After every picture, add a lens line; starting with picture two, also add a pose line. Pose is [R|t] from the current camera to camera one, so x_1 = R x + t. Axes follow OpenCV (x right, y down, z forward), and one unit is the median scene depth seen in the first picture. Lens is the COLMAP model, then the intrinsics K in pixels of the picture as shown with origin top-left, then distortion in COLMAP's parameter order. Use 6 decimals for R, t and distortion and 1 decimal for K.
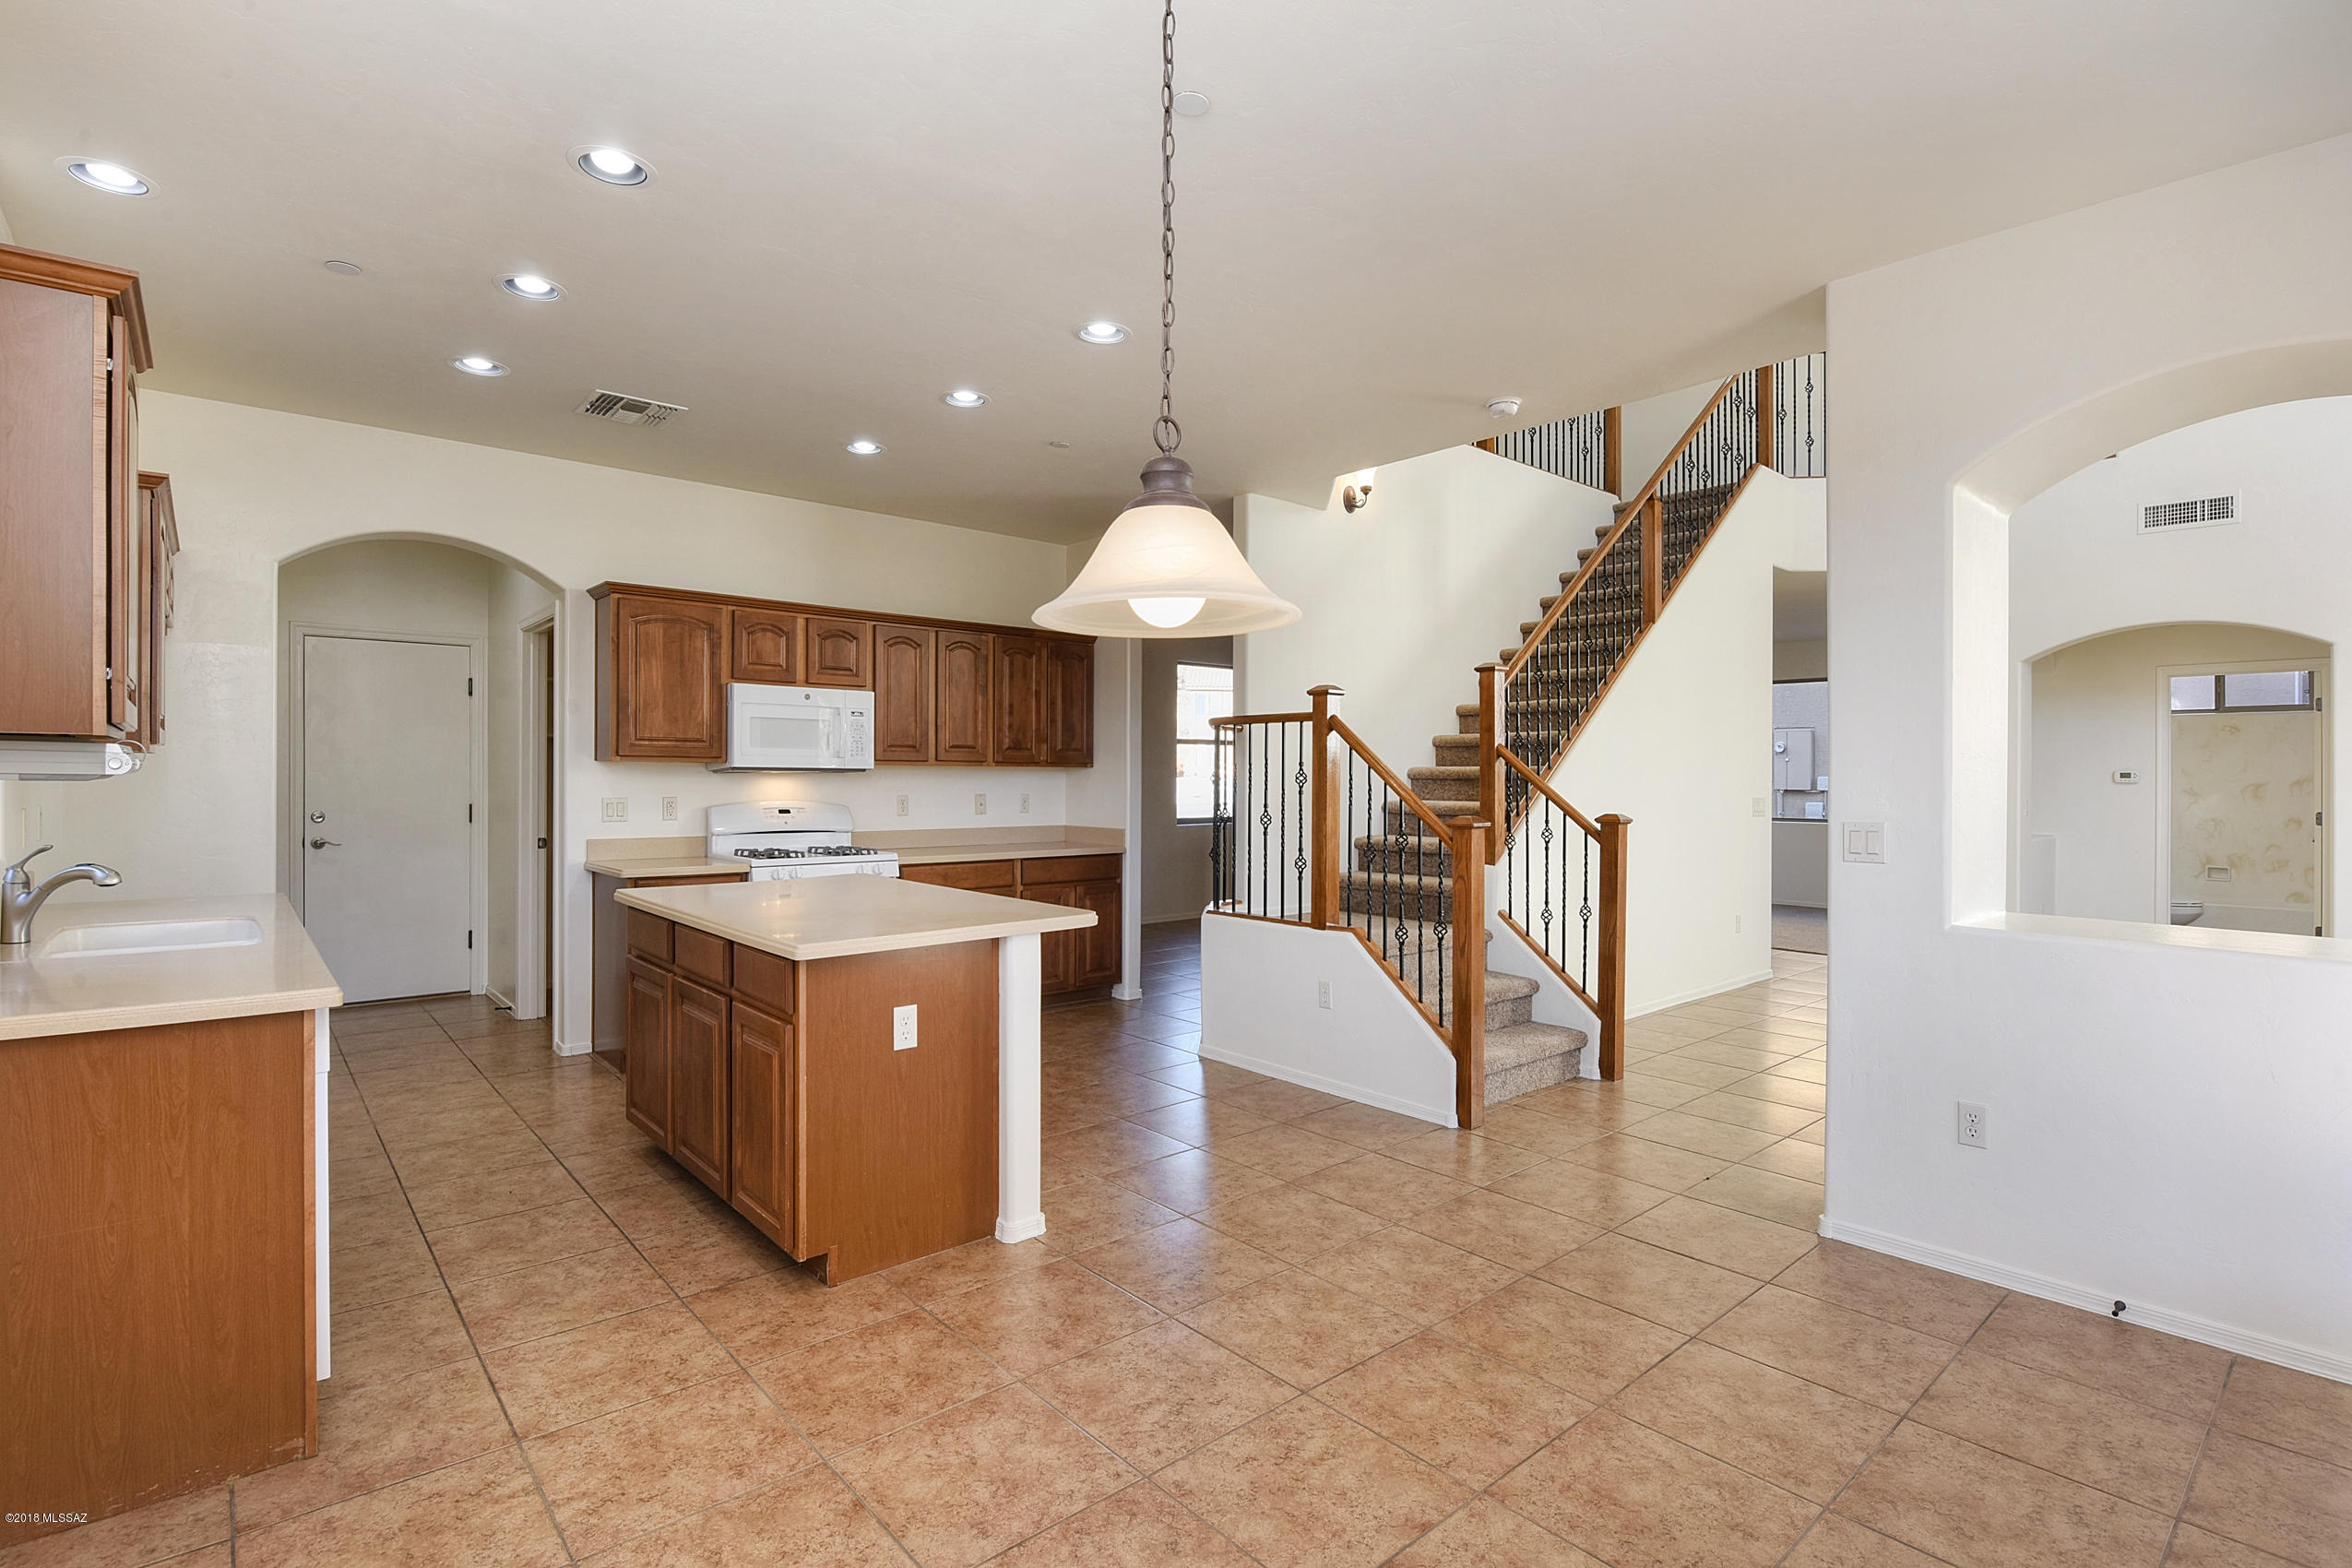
lens RADIAL K [[1127.2, 0, 1183.5], [0, 1127.2, 776.7], [0, 0, 1]] dist [-0.012115, -0.000618]
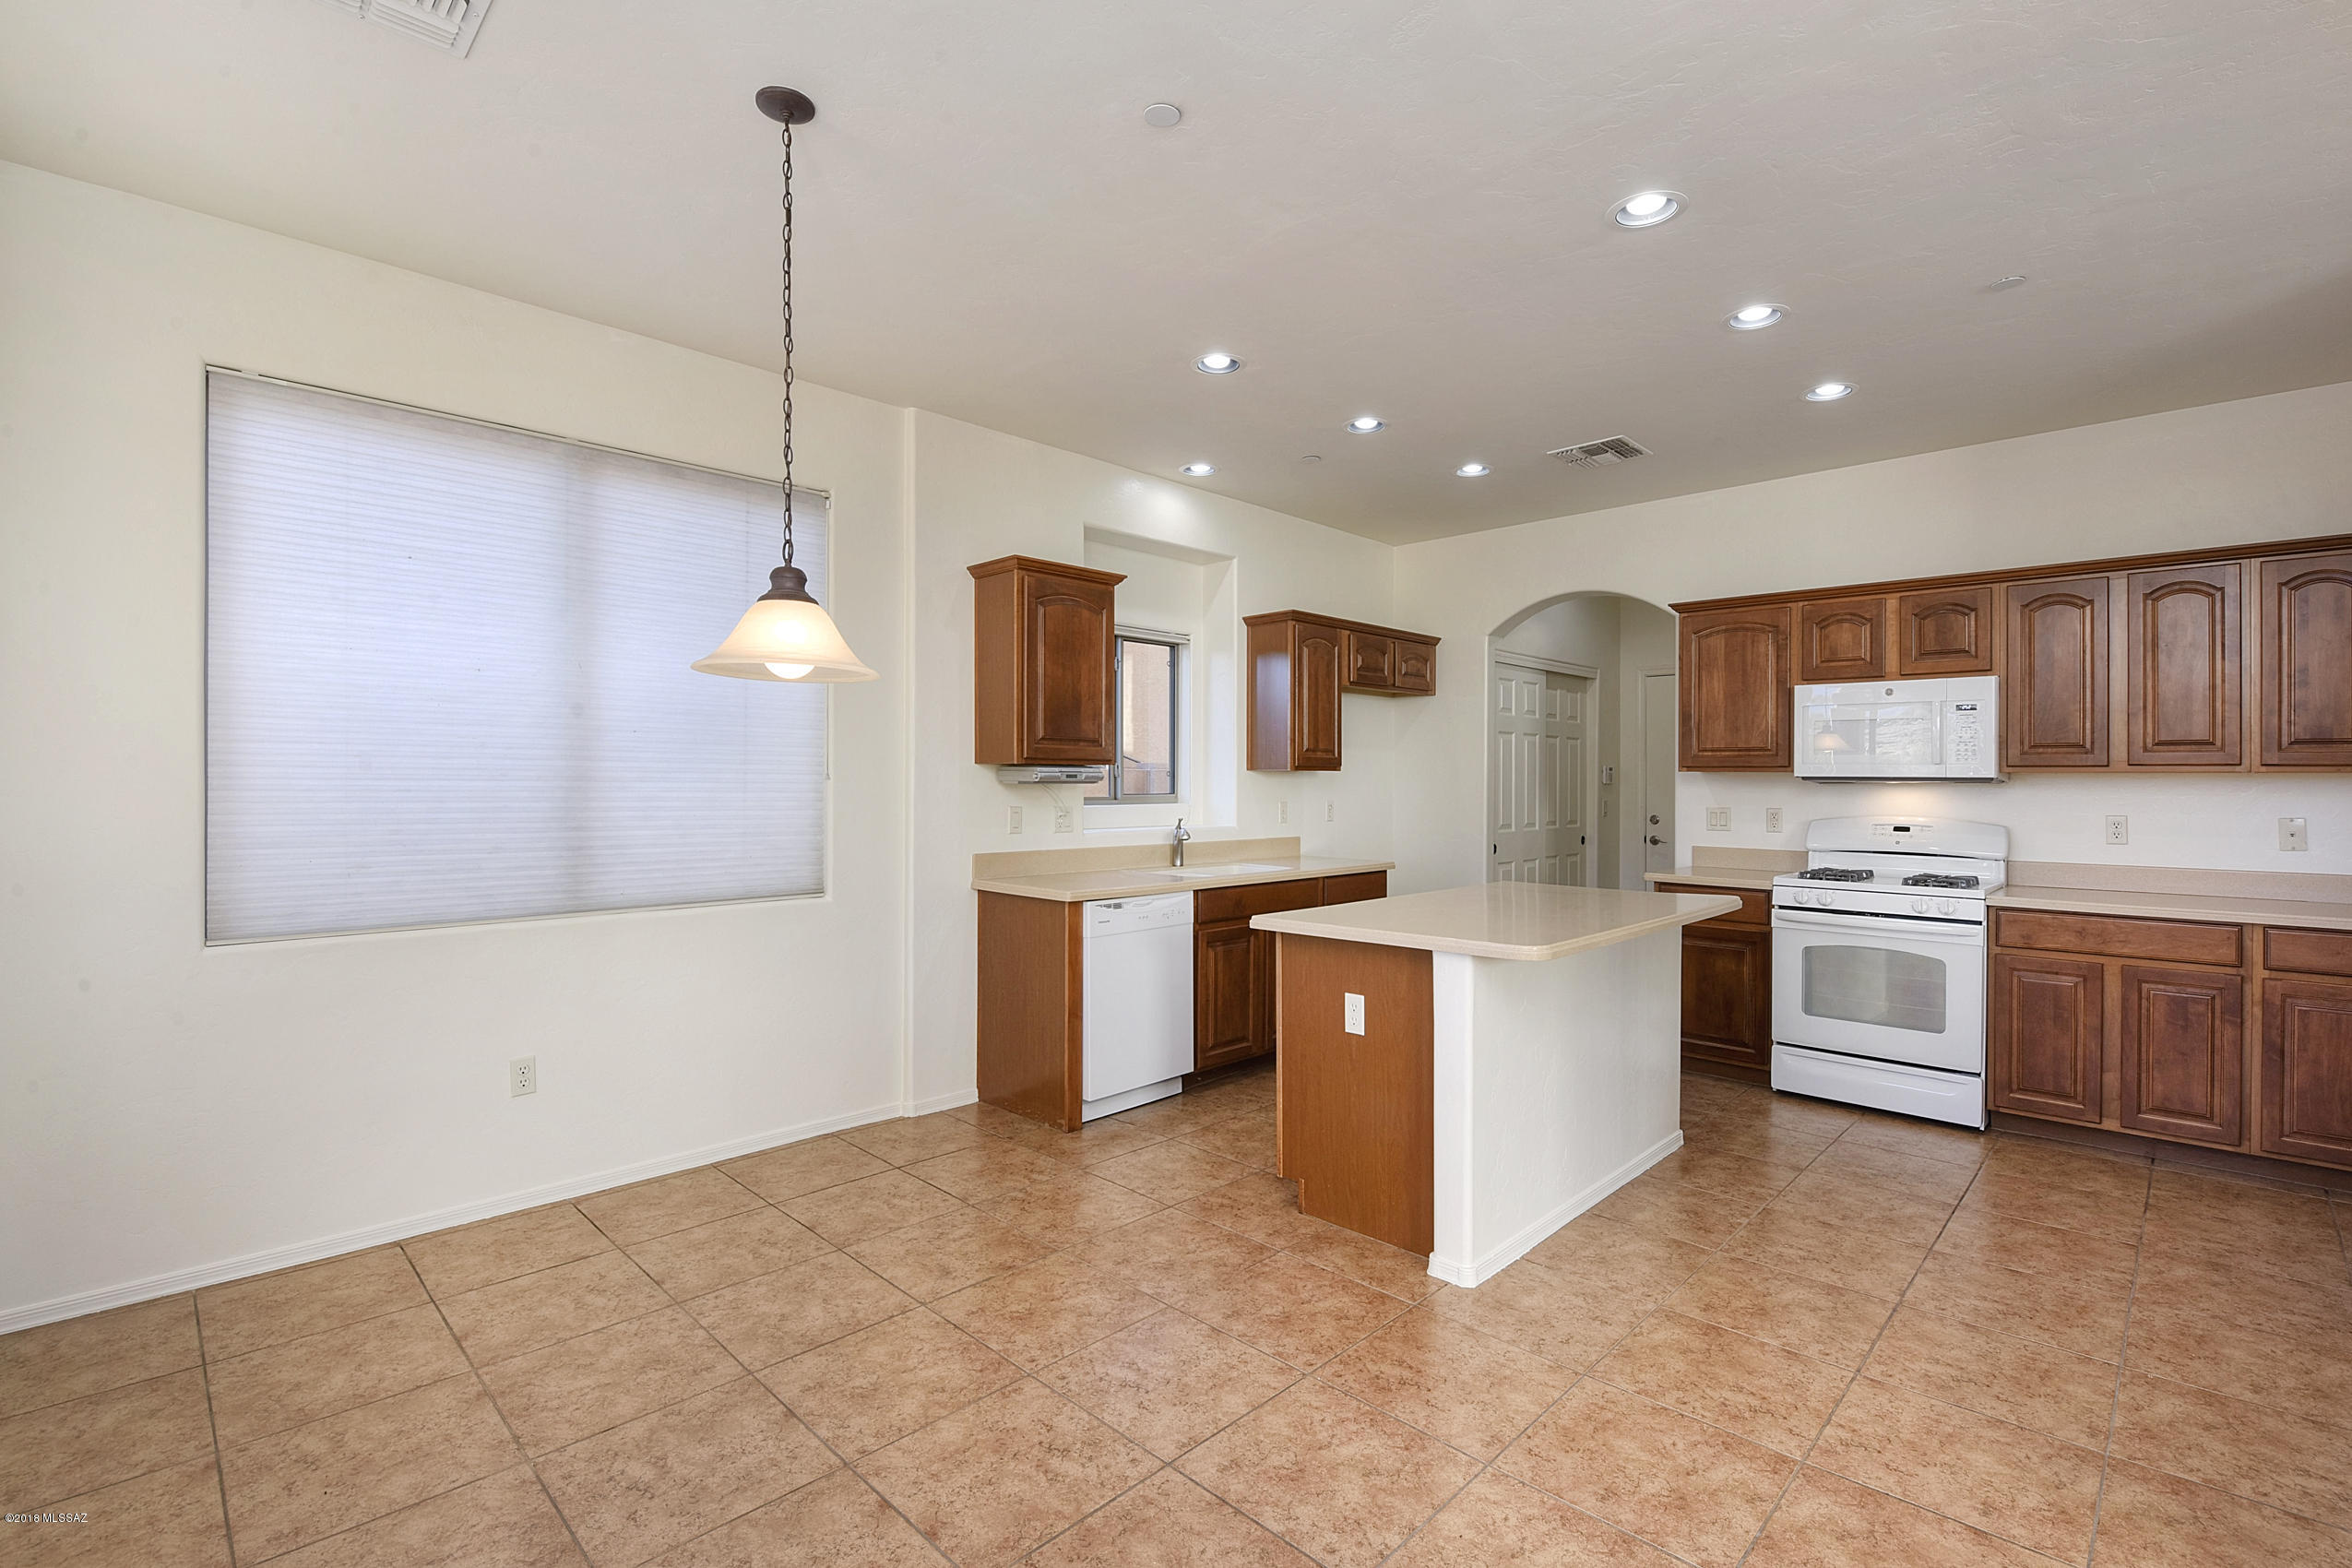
lens RADIAL K [[1042.9, 0, 1142.3], [0, 1042.9, 782.2], [0, 0, 1]] dist [-0.009664, -0.000871]
pose [[0.052628, -0.003263, -0.998609, 0.429374], [-0.005408, 0.999979, -0.003553, 0.002062], [0.998600, 0.005587, 0.052609, 0.426070]]
